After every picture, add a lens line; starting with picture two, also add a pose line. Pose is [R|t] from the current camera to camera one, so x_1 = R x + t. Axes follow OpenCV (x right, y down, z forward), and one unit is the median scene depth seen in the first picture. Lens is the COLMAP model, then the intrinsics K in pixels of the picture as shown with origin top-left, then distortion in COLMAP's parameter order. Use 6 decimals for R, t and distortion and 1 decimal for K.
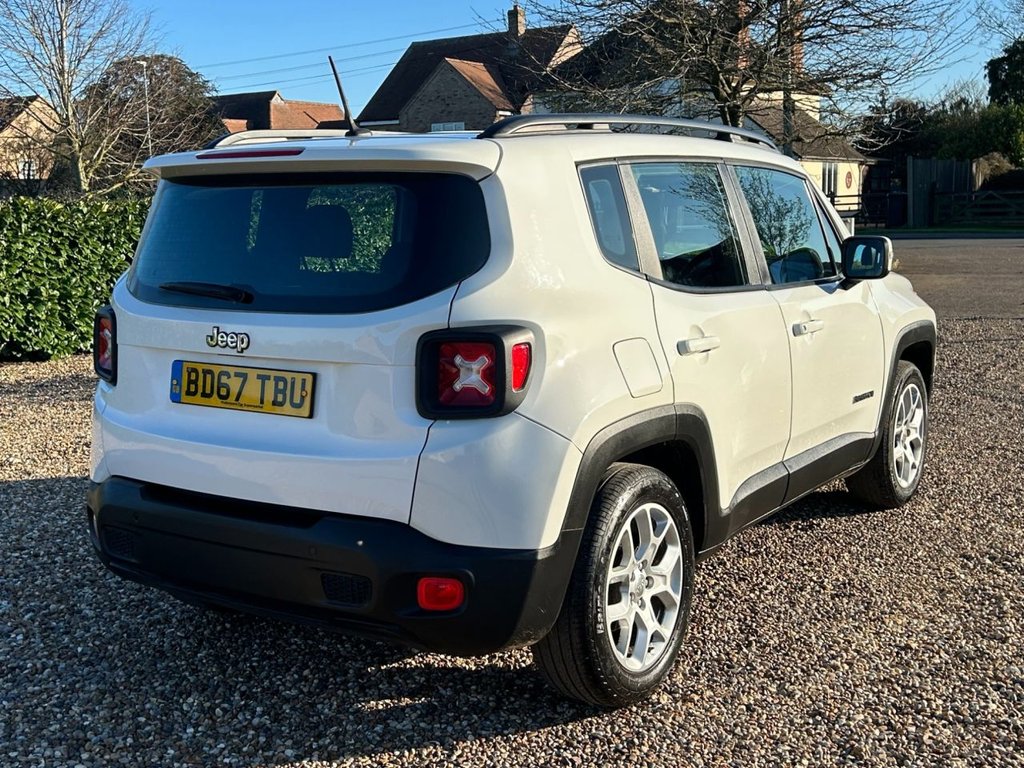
lens RADIAL K [[1241.2, 0, 512.0], [0, 1241.2, 384.0], [0, 0, 1]] dist [0.002286, -0.016640]
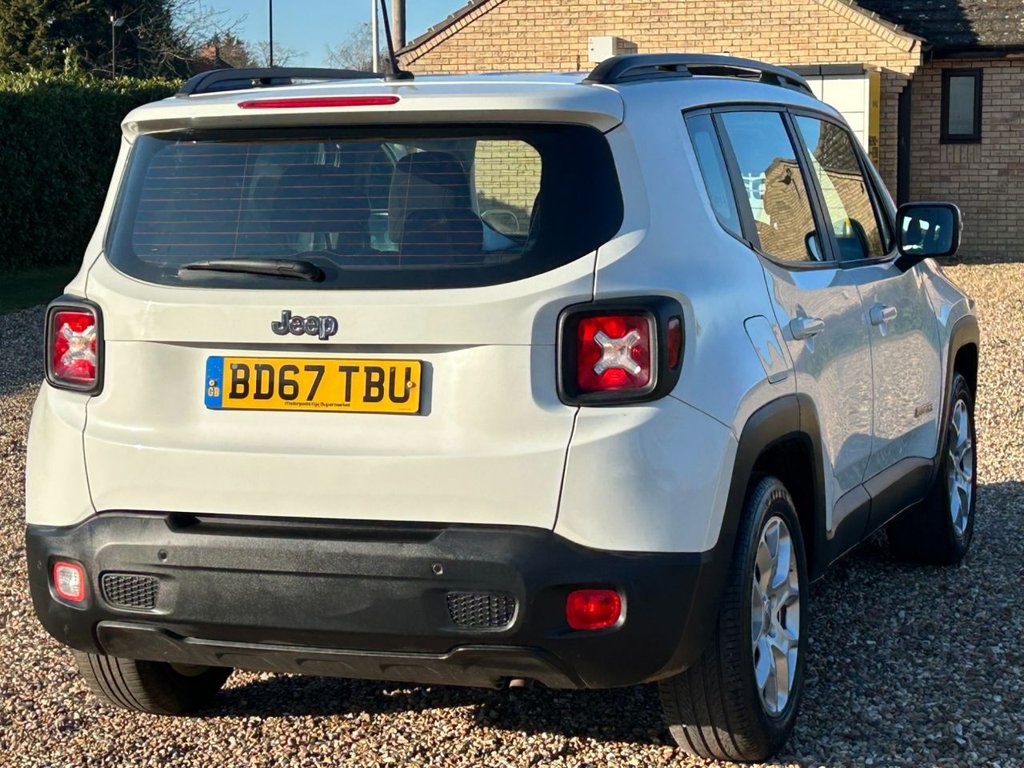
lens RADIAL K [[2148.1, 0, 512.0], [0, 2148.1, 384.0], [0, 0, 1]] dist [0.244590, -0.644872]
pose [[0.977829, -0.027993, 0.207525, -0.390028], [0.039069, 0.998011, -0.049468, 0.079531], [-0.205727, 0.056479, 0.976978, -0.425337]]
